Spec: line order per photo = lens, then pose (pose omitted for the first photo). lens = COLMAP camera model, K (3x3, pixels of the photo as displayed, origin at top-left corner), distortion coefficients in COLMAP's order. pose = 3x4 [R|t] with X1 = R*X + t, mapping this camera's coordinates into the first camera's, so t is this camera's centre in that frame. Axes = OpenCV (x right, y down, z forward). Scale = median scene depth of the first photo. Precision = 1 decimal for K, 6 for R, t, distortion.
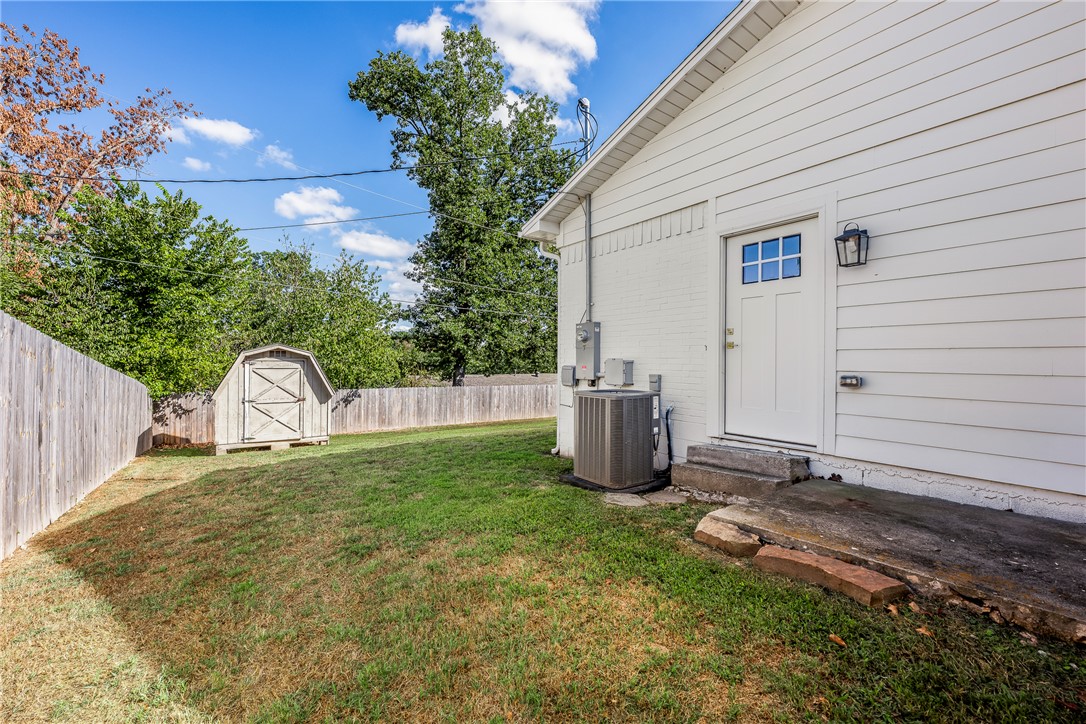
lens RADIAL K [[437.0, 0, 543.2], [0, 437.0, 362.8], [0, 0, 1]] dist [0.002295, 0.000055]
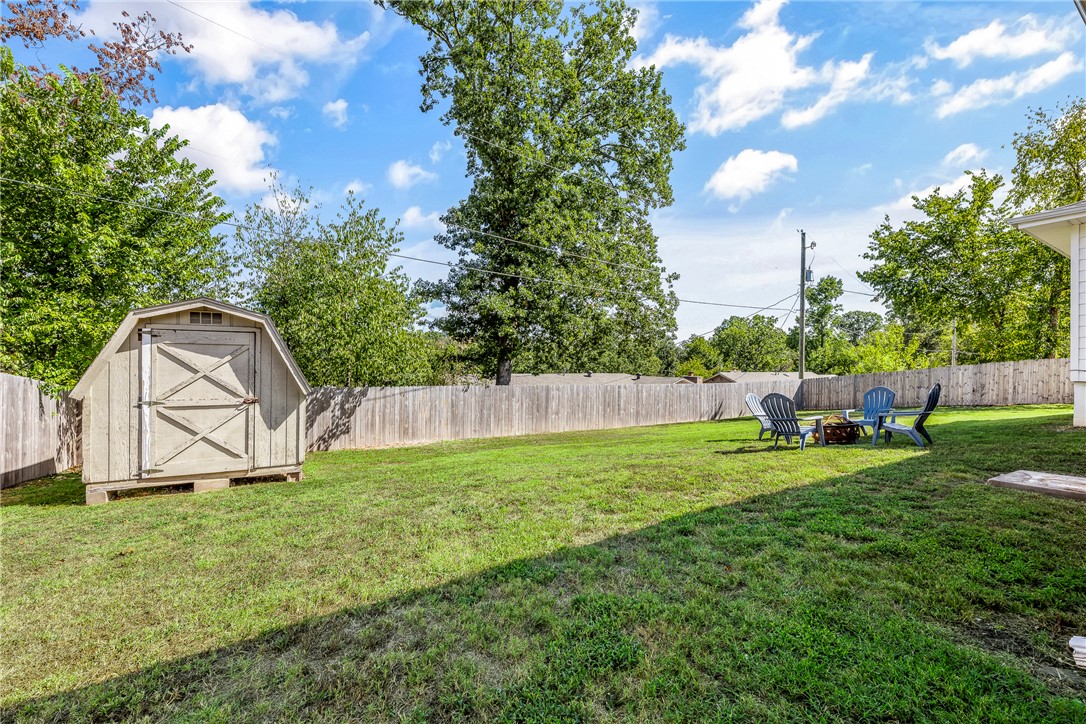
lens RADIAL K [[456.6, 0, 544.7], [0, 456.6, 367.9], [0, 0, 1]] dist [-0.014779, -0.000230]
pose [[0.996956, 0.003703, -0.077884, -0.067835], [-0.003151, 0.999969, 0.007208, 0.018945], [0.077908, -0.006940, 0.996936, 0.233801]]
